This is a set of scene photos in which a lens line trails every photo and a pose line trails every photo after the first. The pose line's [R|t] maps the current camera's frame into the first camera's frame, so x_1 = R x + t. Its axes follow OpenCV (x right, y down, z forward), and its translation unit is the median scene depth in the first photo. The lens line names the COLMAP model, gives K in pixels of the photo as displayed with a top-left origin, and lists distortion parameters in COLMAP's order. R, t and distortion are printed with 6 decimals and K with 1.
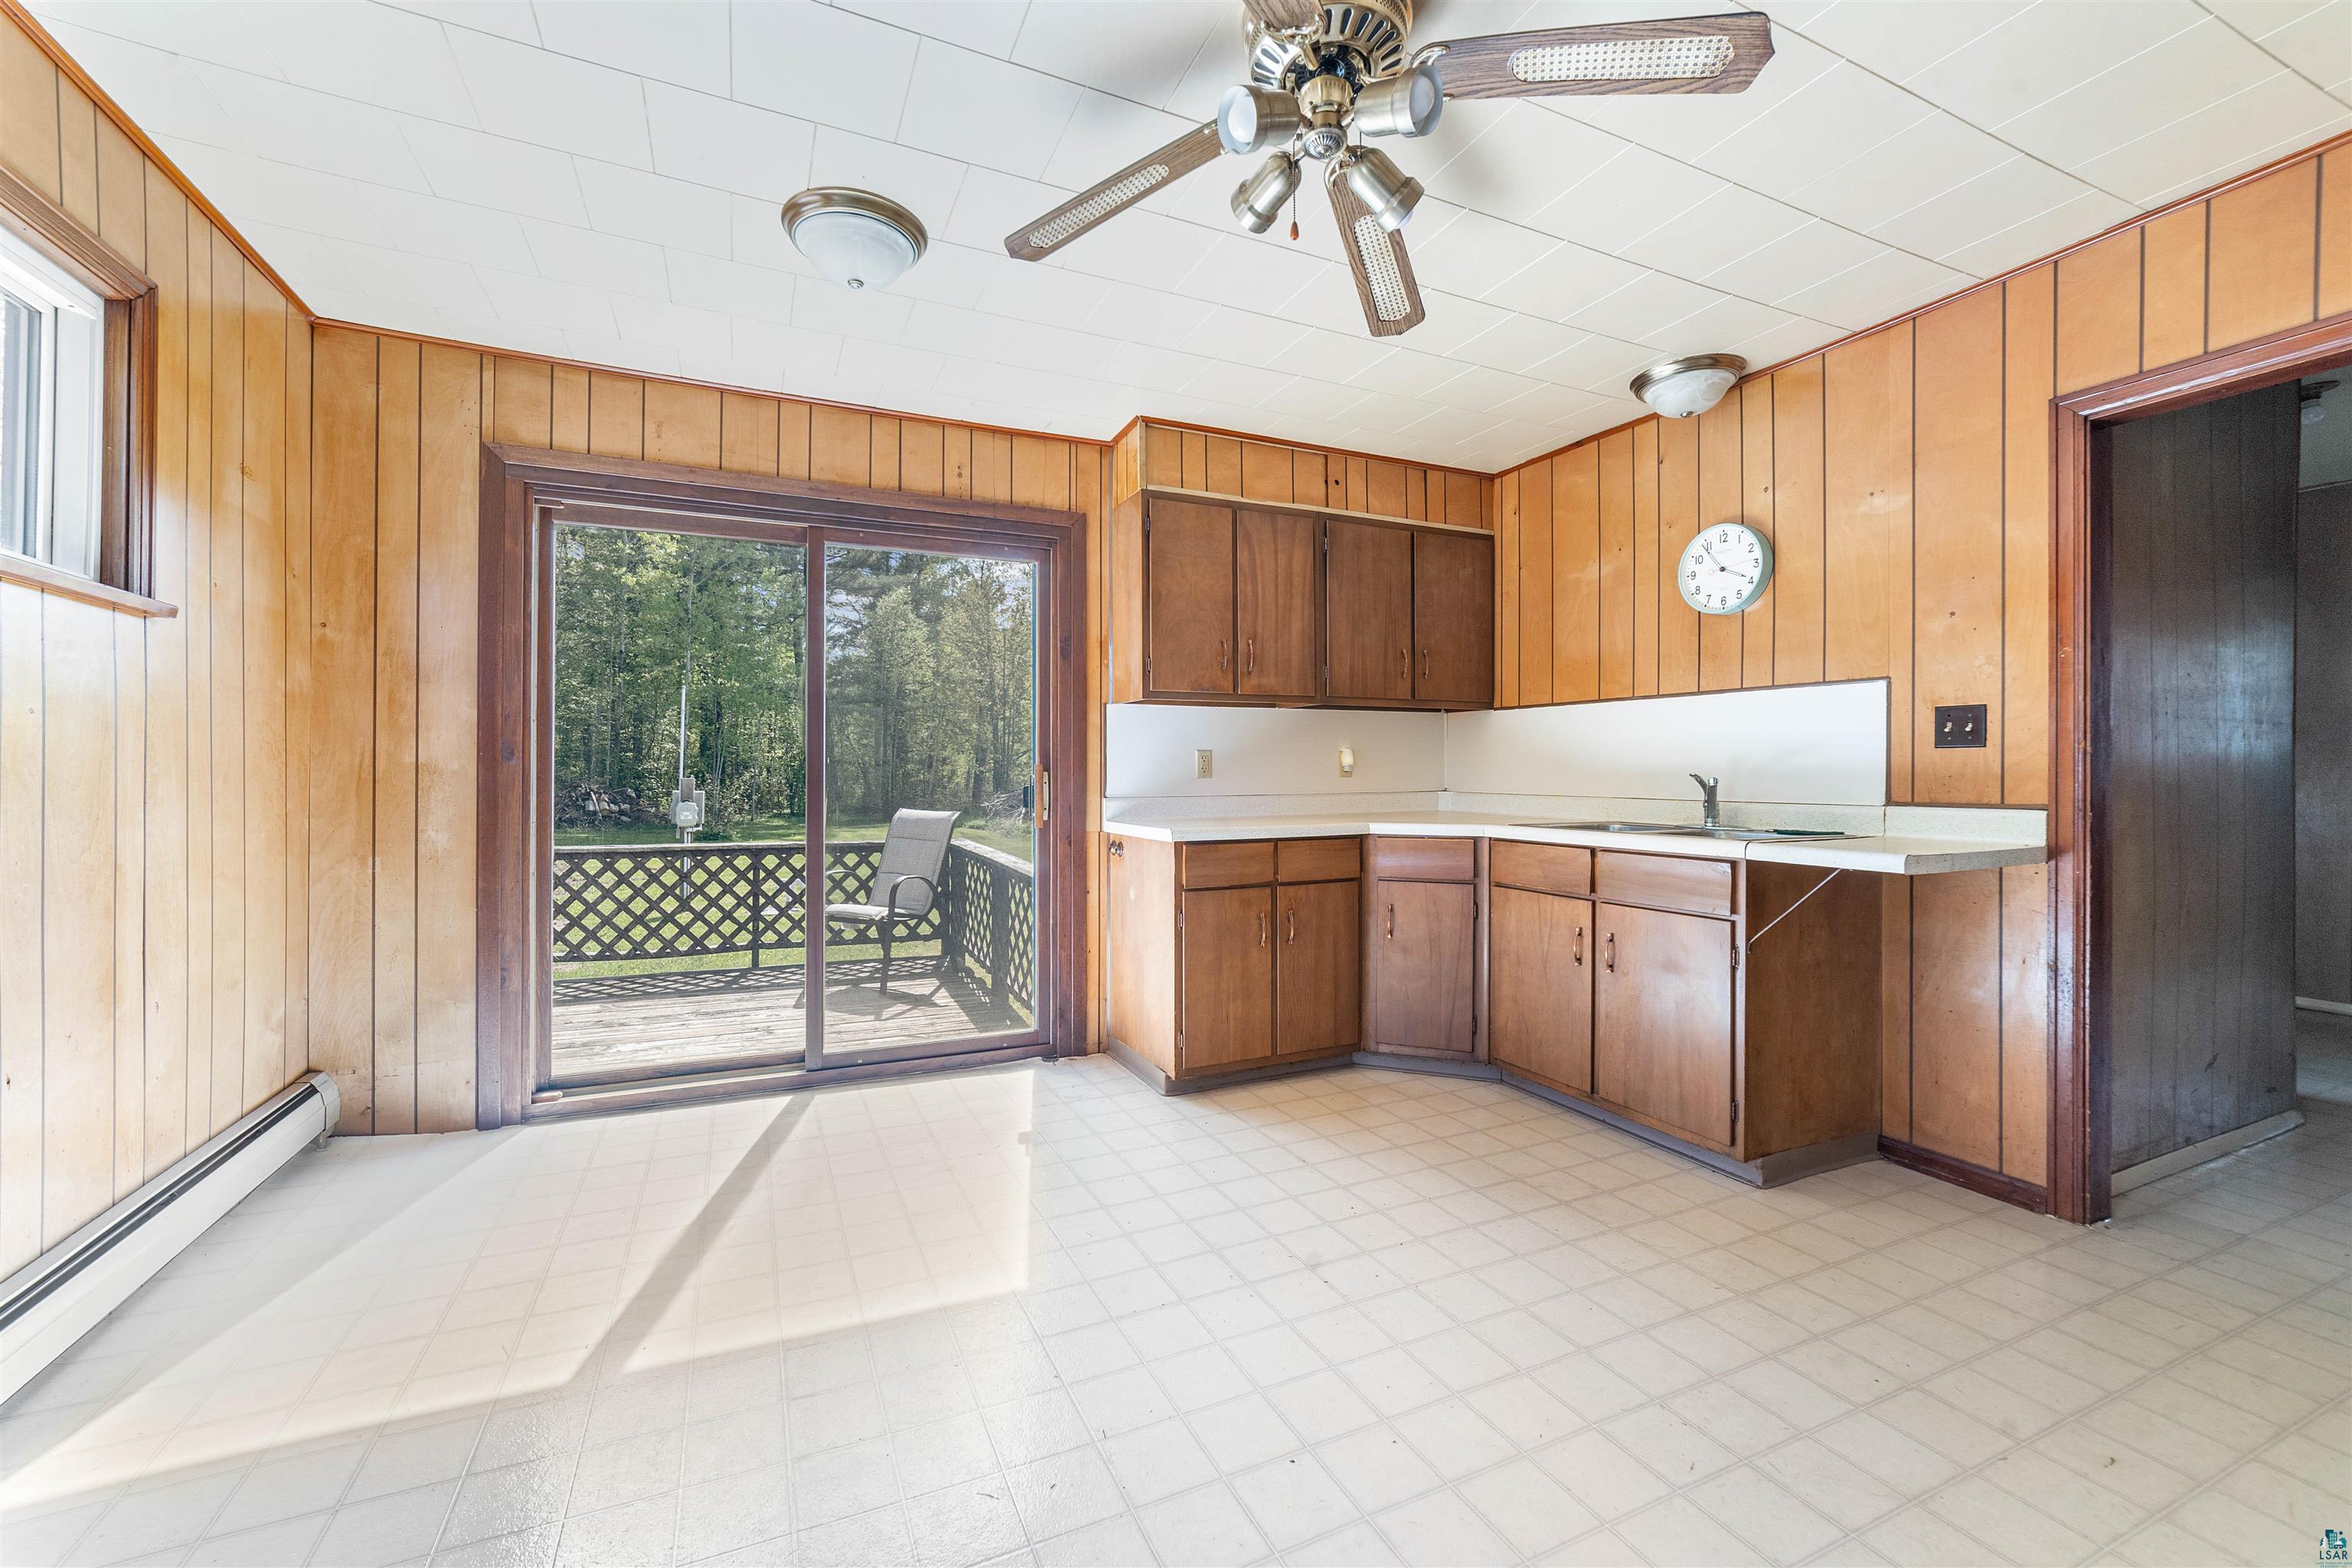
lens RADIAL K [[936.5, 0, 1163.4], [0, 936.5, 783.4], [0, 0, 1]] dist [-0.009562, 0.001944]
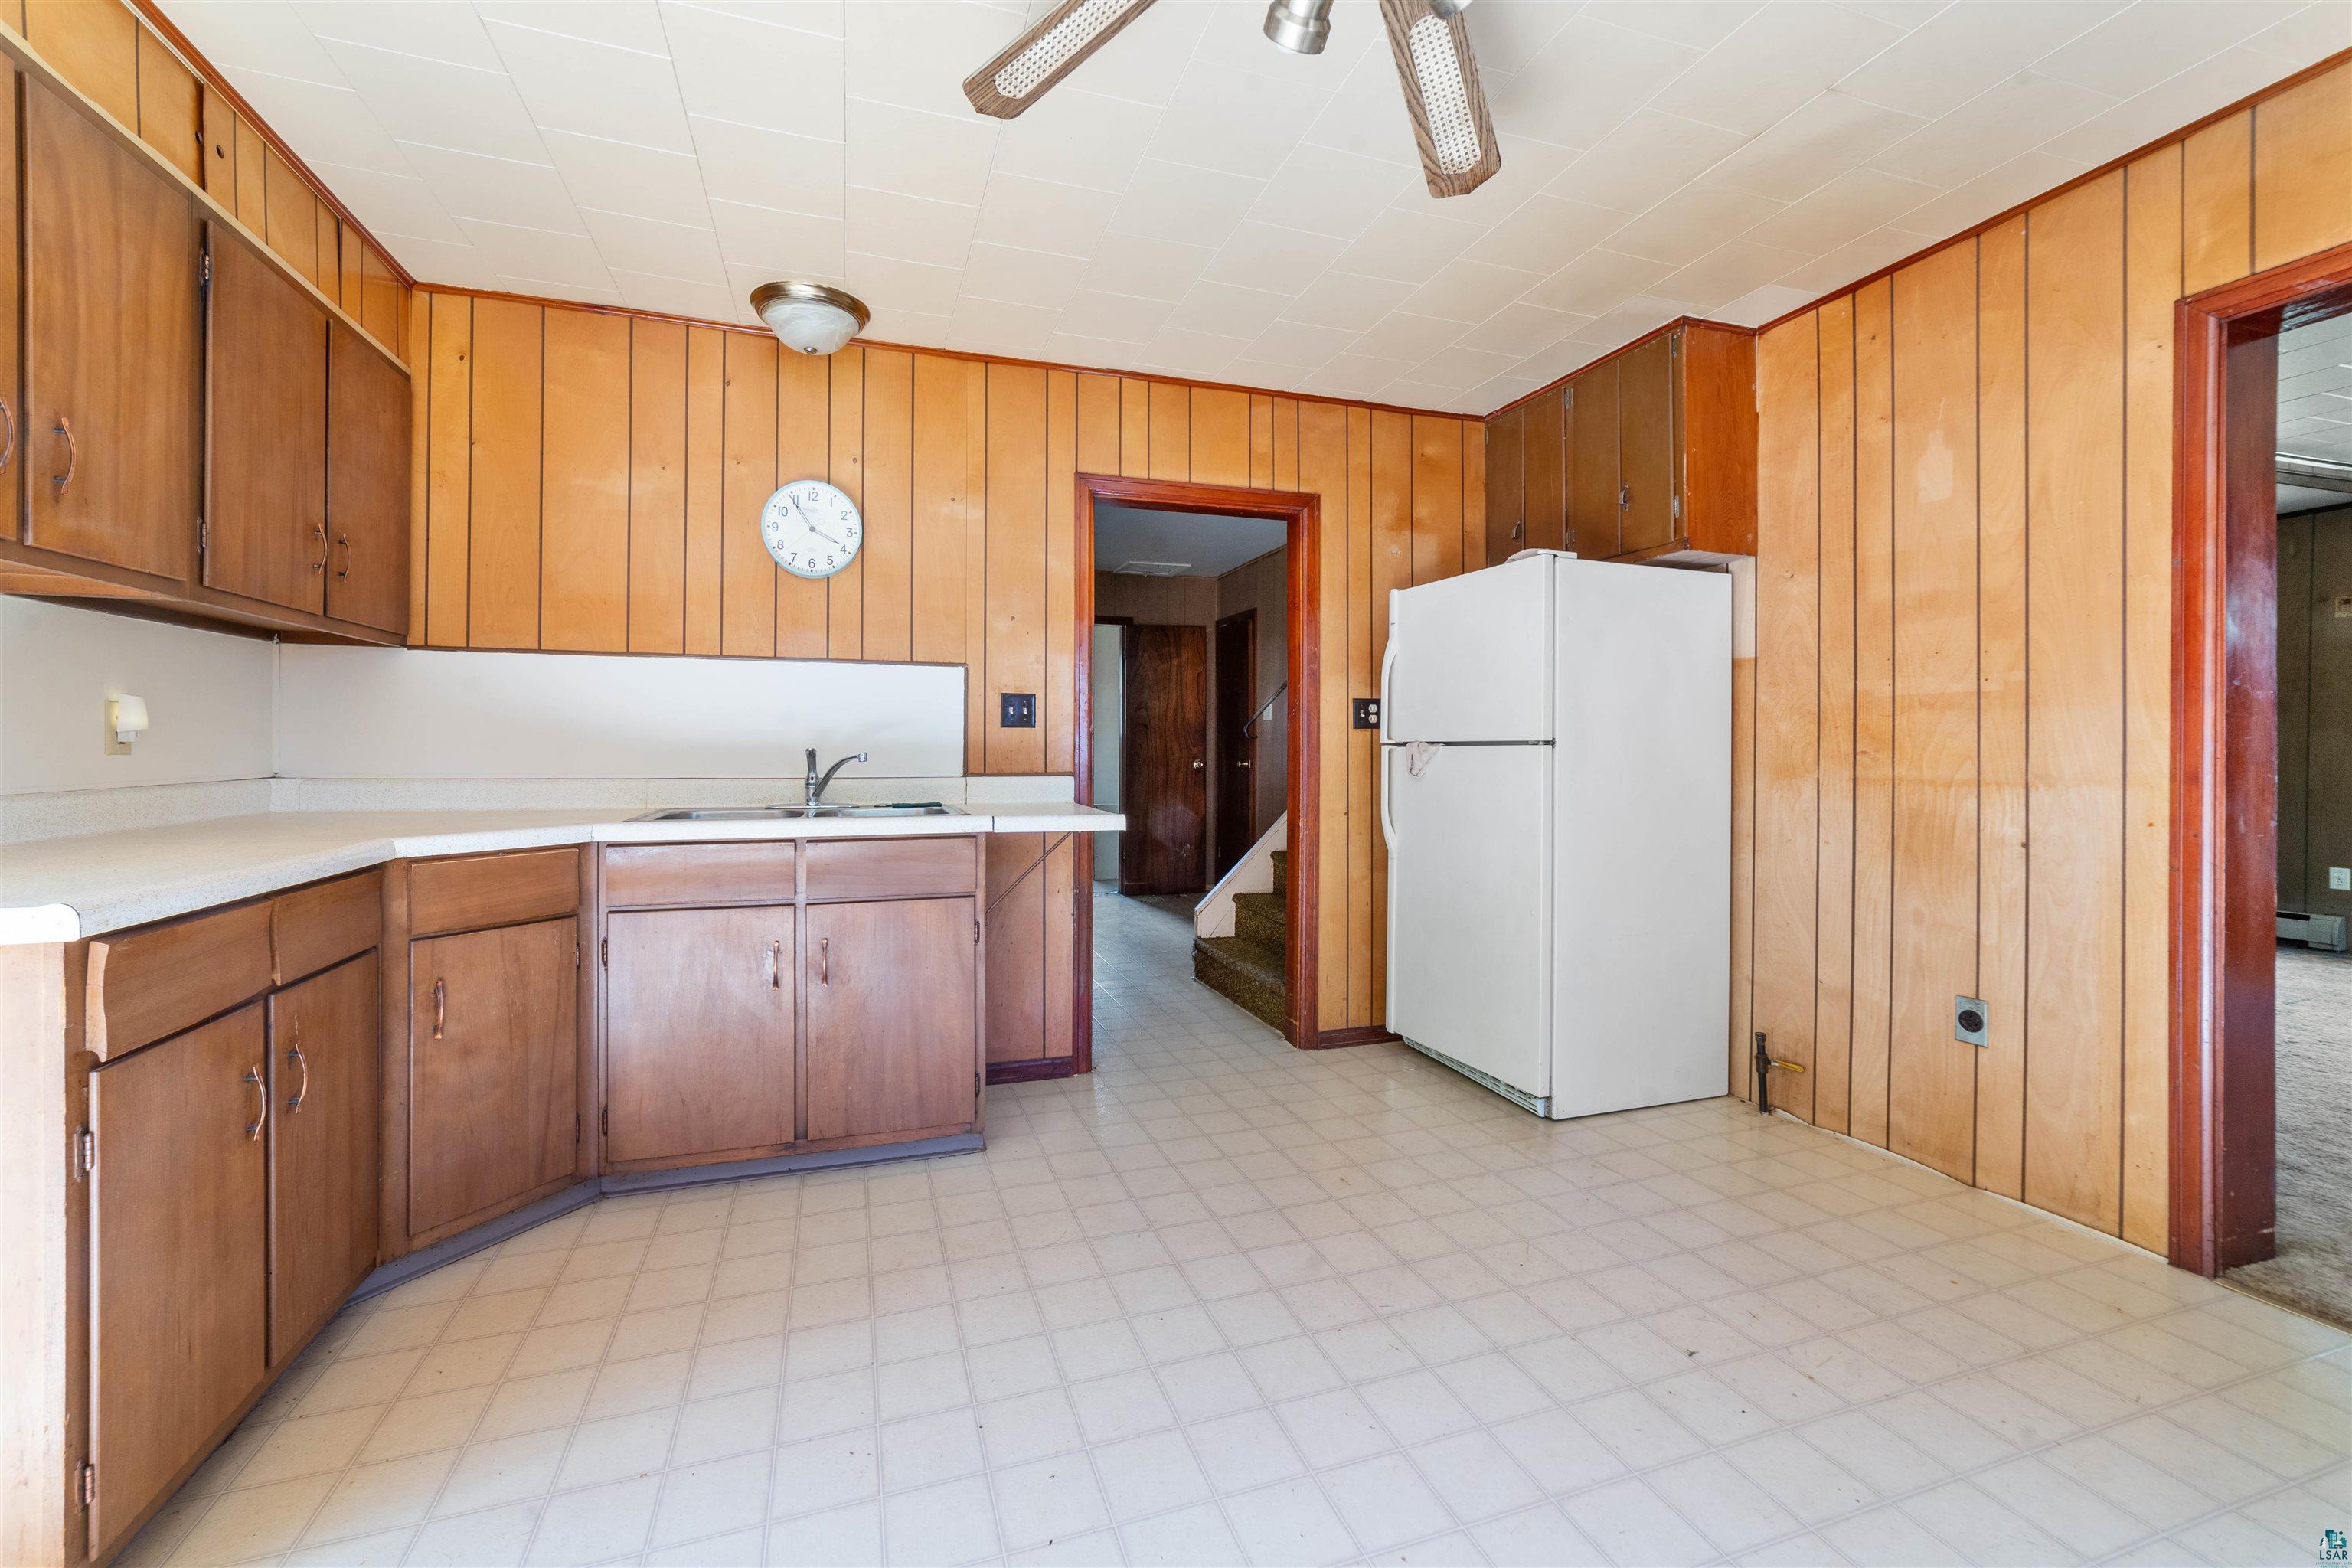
lens RADIAL K [[936.5, 0, 1152.2], [0, 936.5, 752.3], [0, 0, 1]] dist [-0.009562, 0.001944]
pose [[0.111605, -0.002684, 0.993749, -0.273288], [0.009740, 0.999951, 0.001607, -0.004272], [-0.993705, 0.009500, 0.111626, 0.519610]]
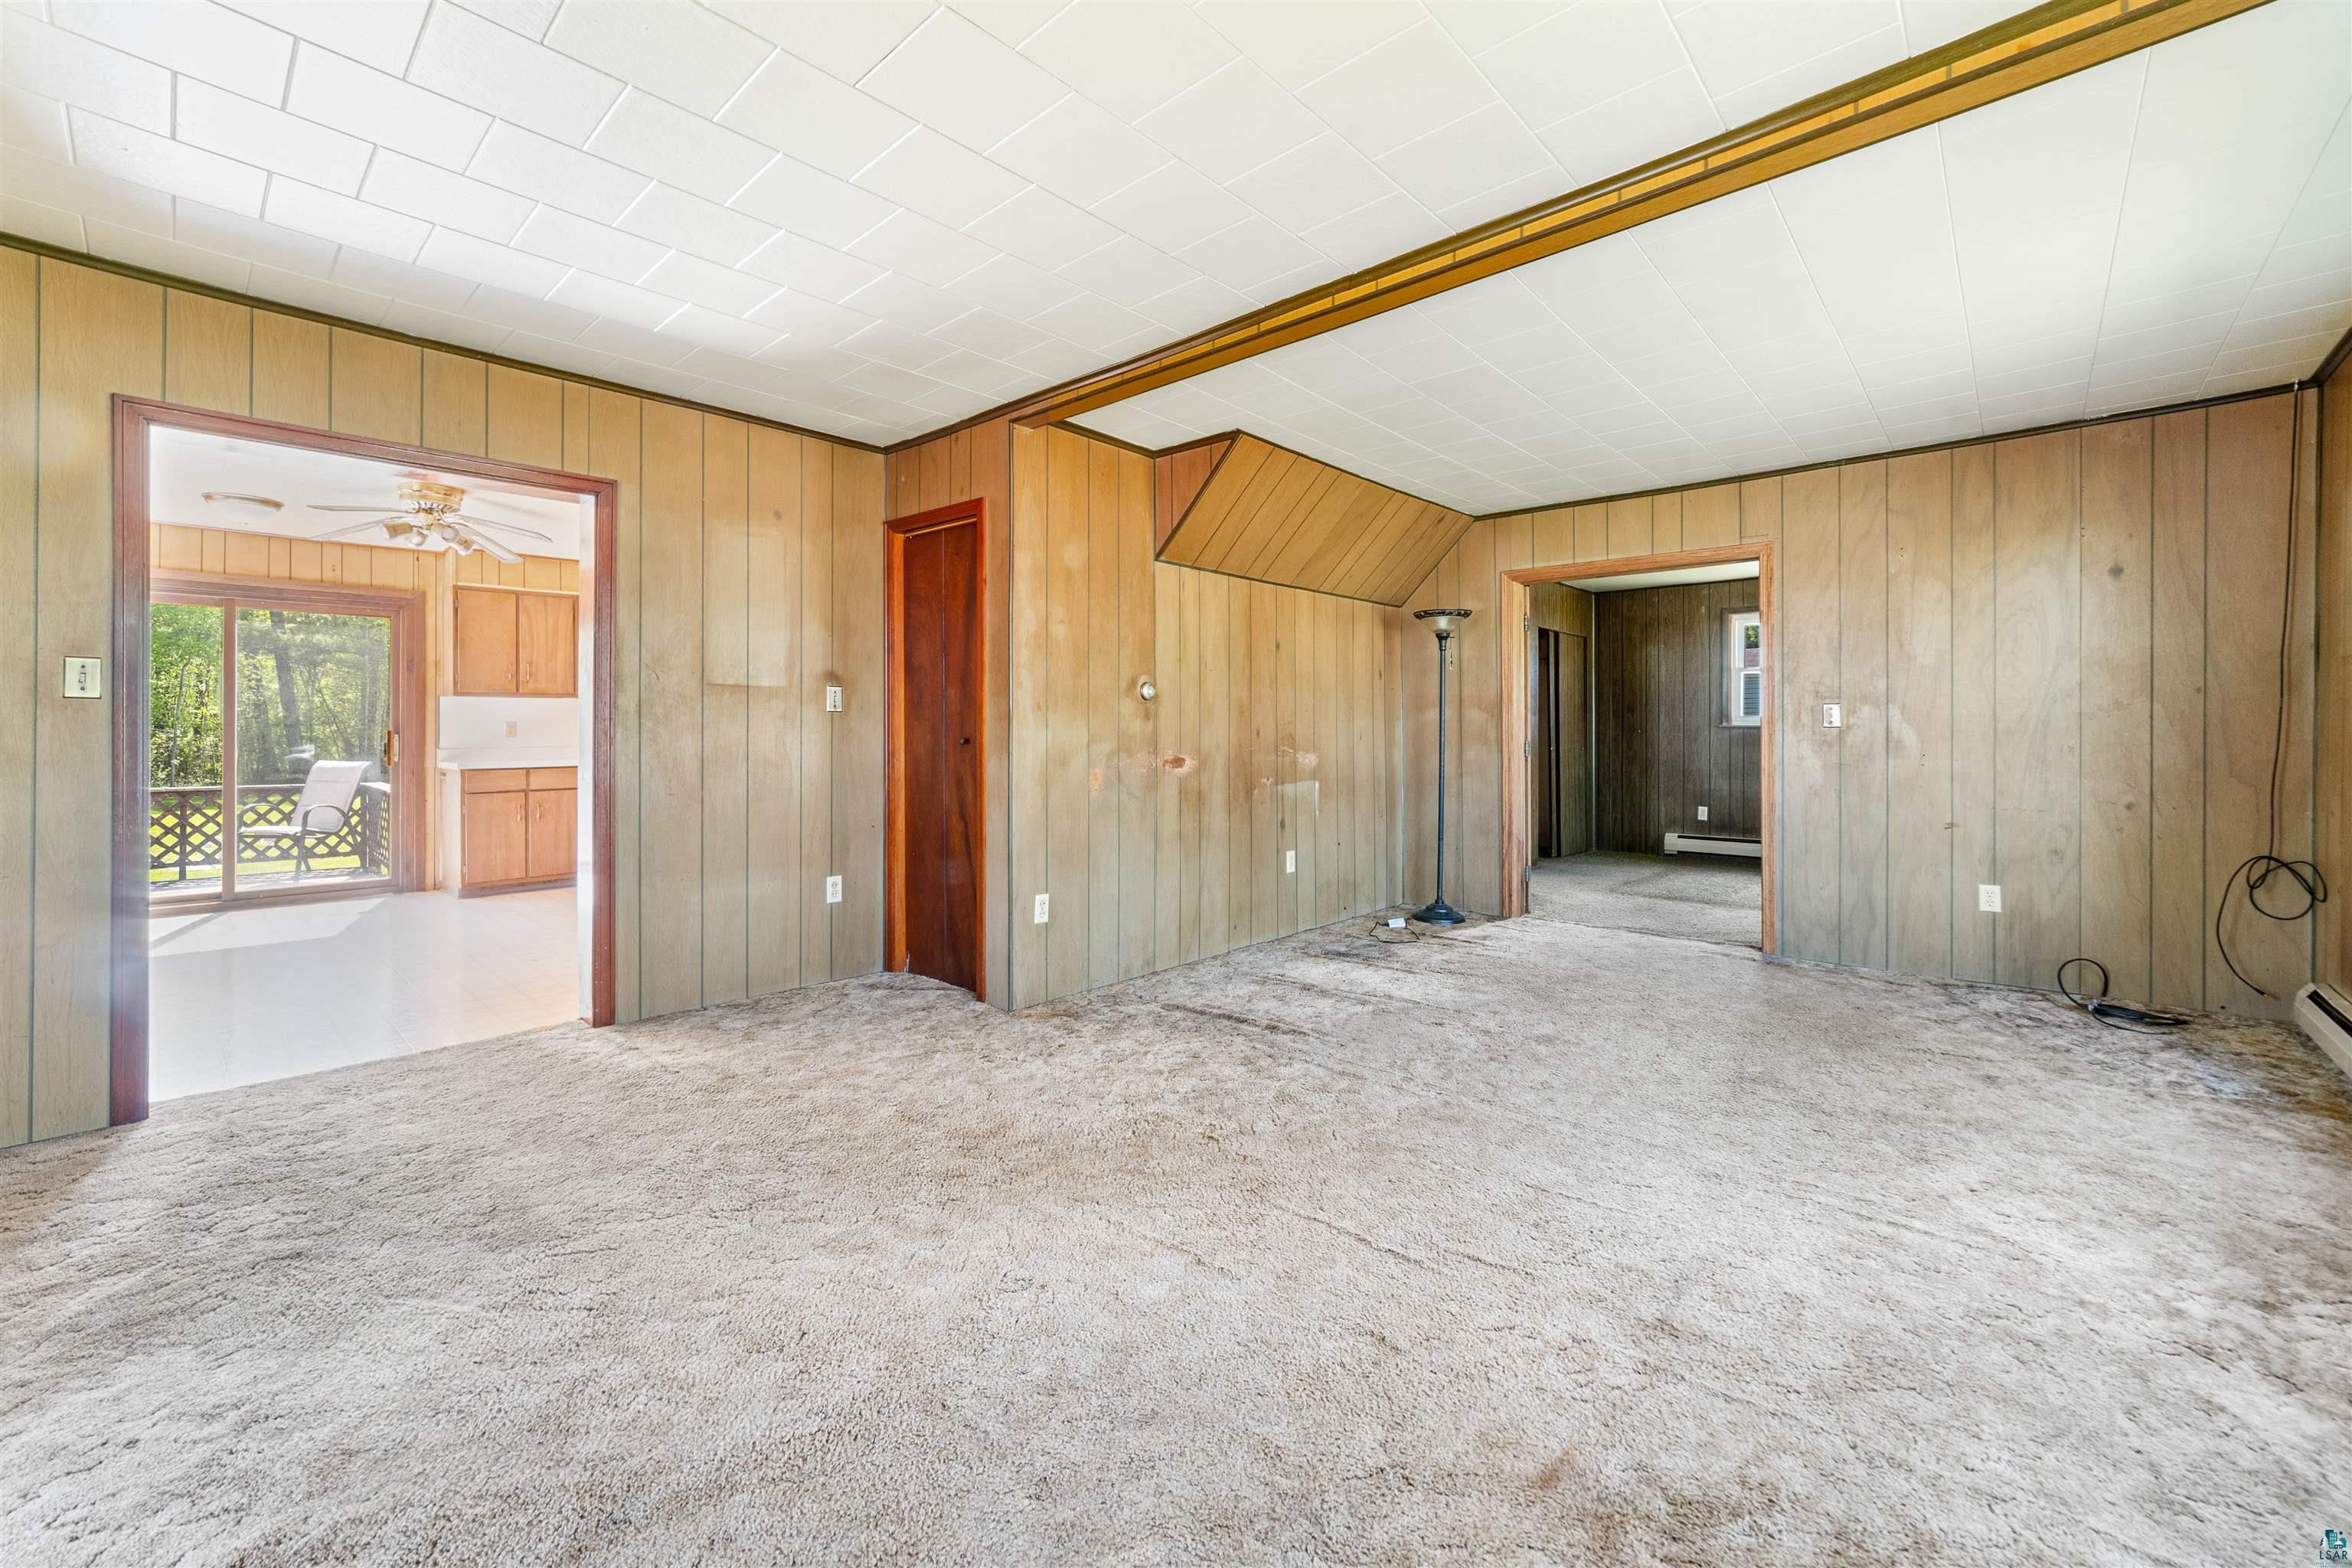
lens RADIAL K [[936.5, 0, 1147.9], [0, 936.5, 731.3], [0, 0, 1]] dist [-0.009562, 0.001944]
pose [[0.921987, -0.003773, 0.387203, 0.550885], [0.007902, 0.999928, -0.009071, 0.010169], [-0.387141, 0.011423, 0.921950, -1.299330]]
